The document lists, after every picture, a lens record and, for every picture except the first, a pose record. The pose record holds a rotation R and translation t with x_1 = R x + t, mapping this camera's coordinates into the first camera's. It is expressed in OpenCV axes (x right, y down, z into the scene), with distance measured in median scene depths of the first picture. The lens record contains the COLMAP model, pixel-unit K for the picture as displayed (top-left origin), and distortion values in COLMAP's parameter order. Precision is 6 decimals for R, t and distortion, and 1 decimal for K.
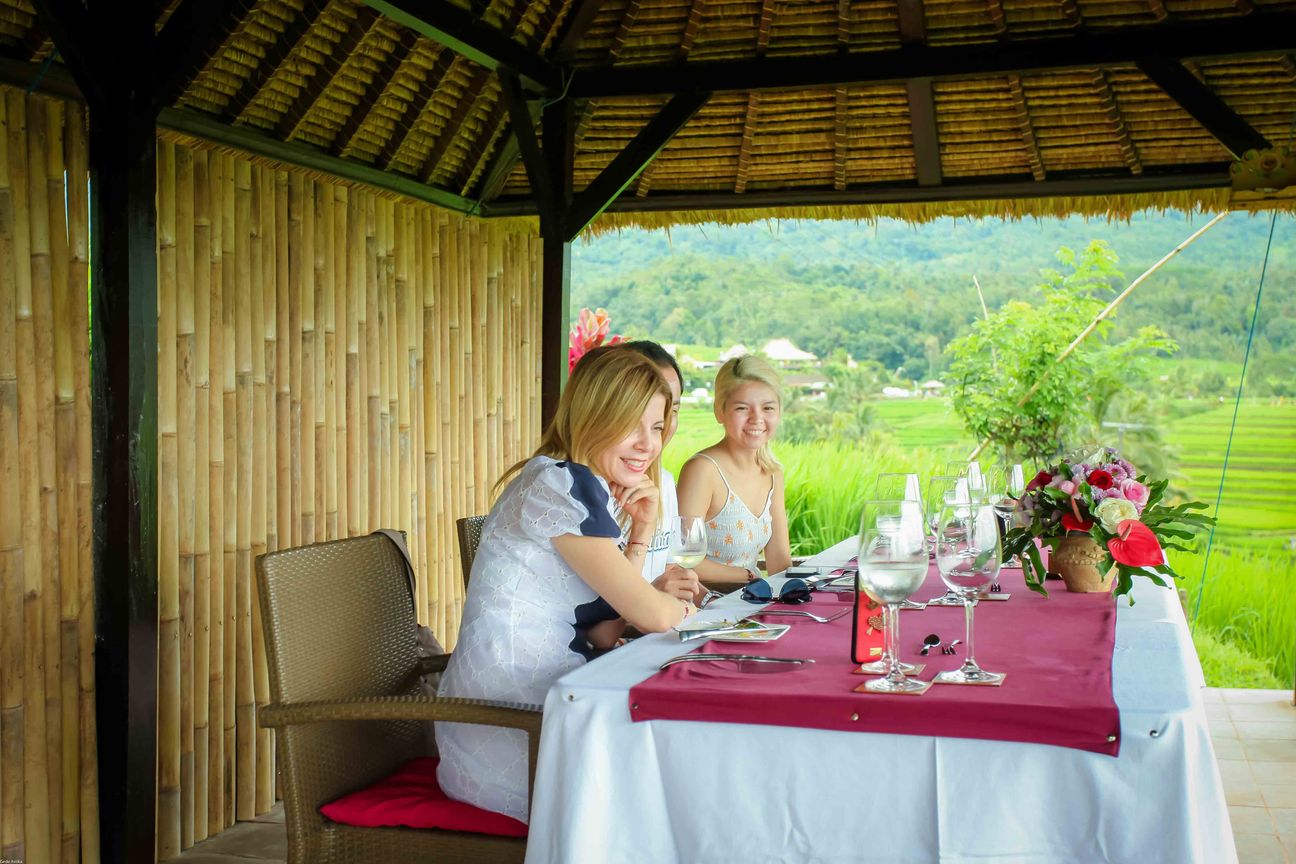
lens RADIAL K [[1690.8, 0, 595.8], [0, 1690.8, 427.8], [0, 0, 1]] dist [0.031526, 0.000000]
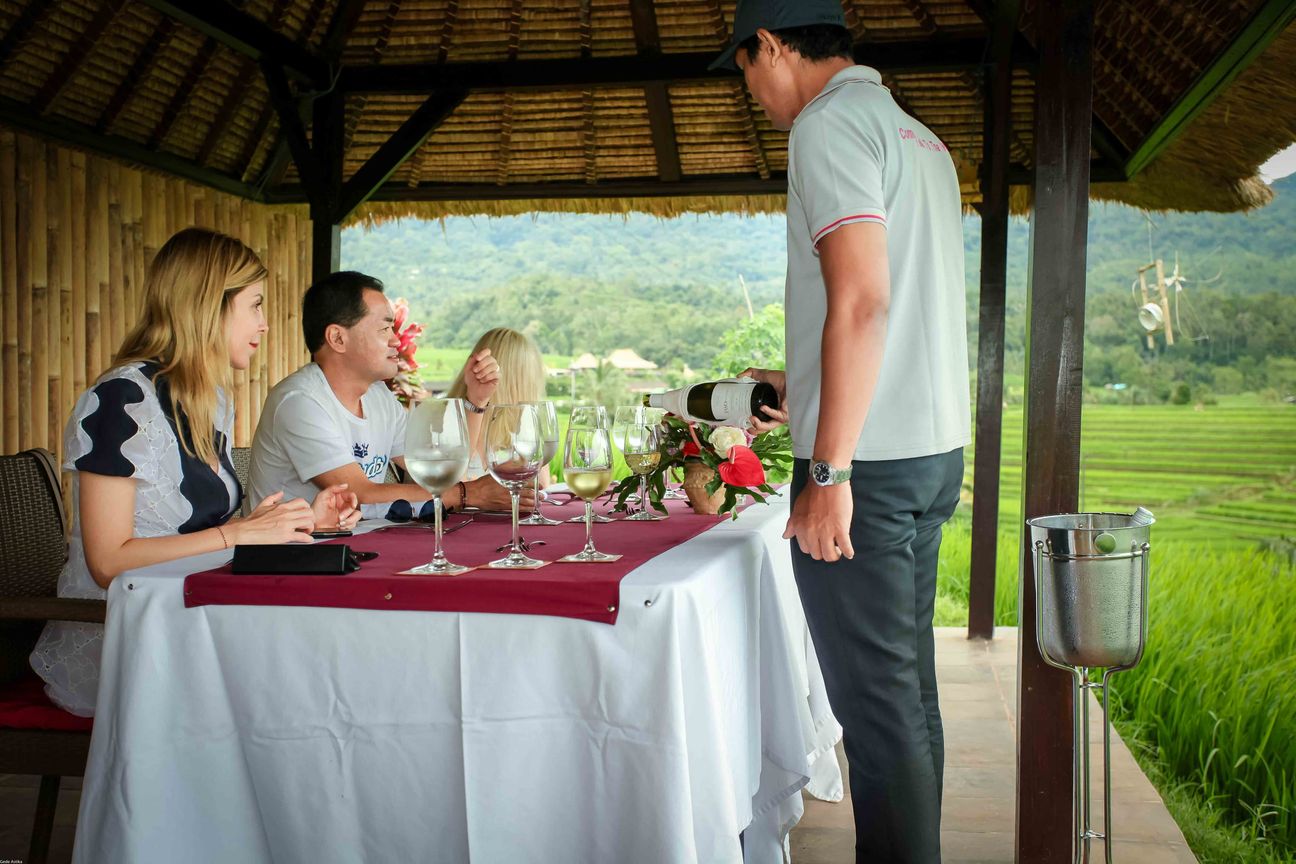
lens RADIAL K [[1521.1, 0, 661.3], [0, 1521.1, 434.9], [0, 0, 1]] dist [0.052534, 0.000000]
pose [[0.992756, 0.004366, 0.120070, 0.073844], [-0.004351, 0.999990, -0.000393, 0.024436], [-0.120070, -0.000132, 0.992765, 0.006935]]
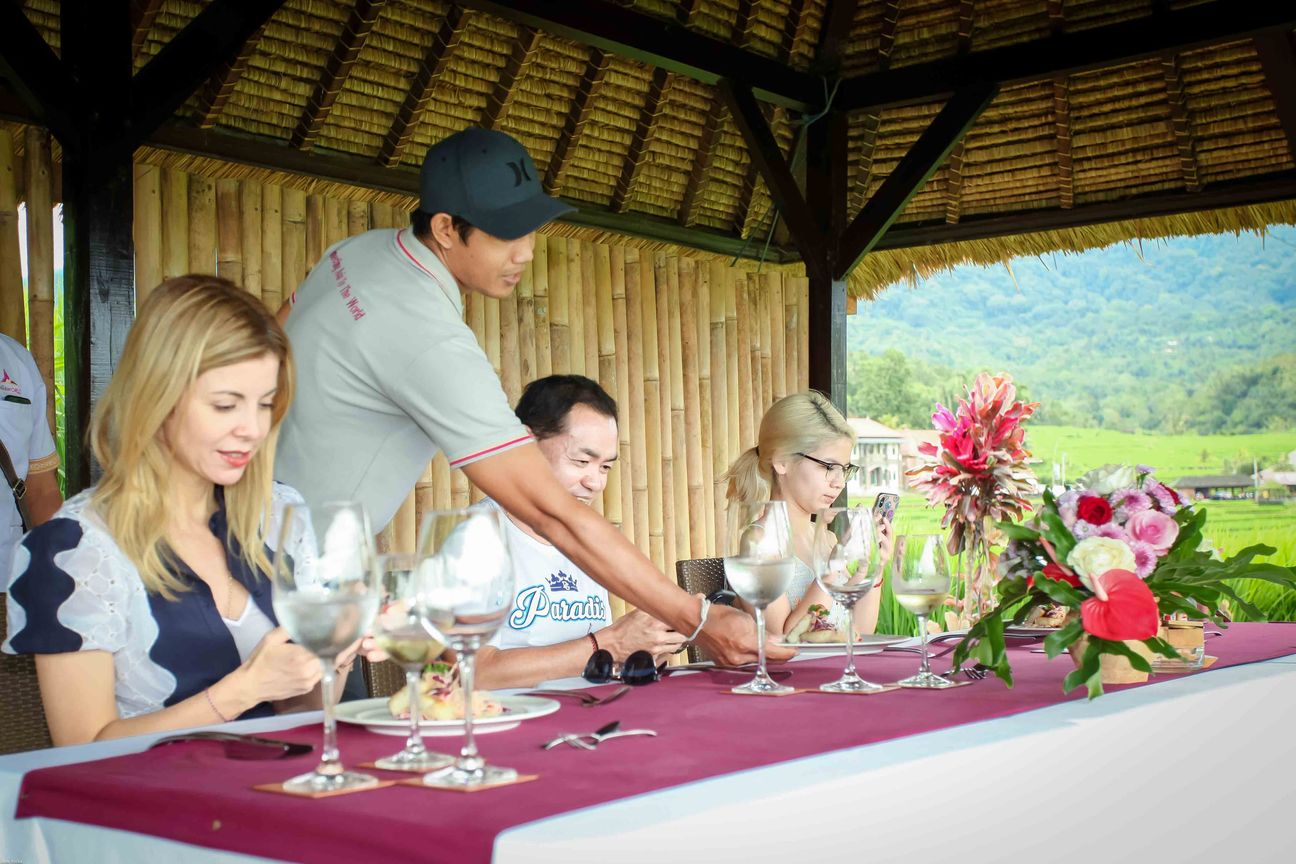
lens RADIAL K [[1721.5, 0, 538.6], [0, 1721.5, 451.0], [0, 0, 1]] dist [0.058423, 0.000000]
pose [[0.916255, -0.026626, -0.399709, 0.192565], [0.005576, 0.998540, -0.053734, 0.022120], [0.400556, 0.047005, 0.915066, 0.151394]]
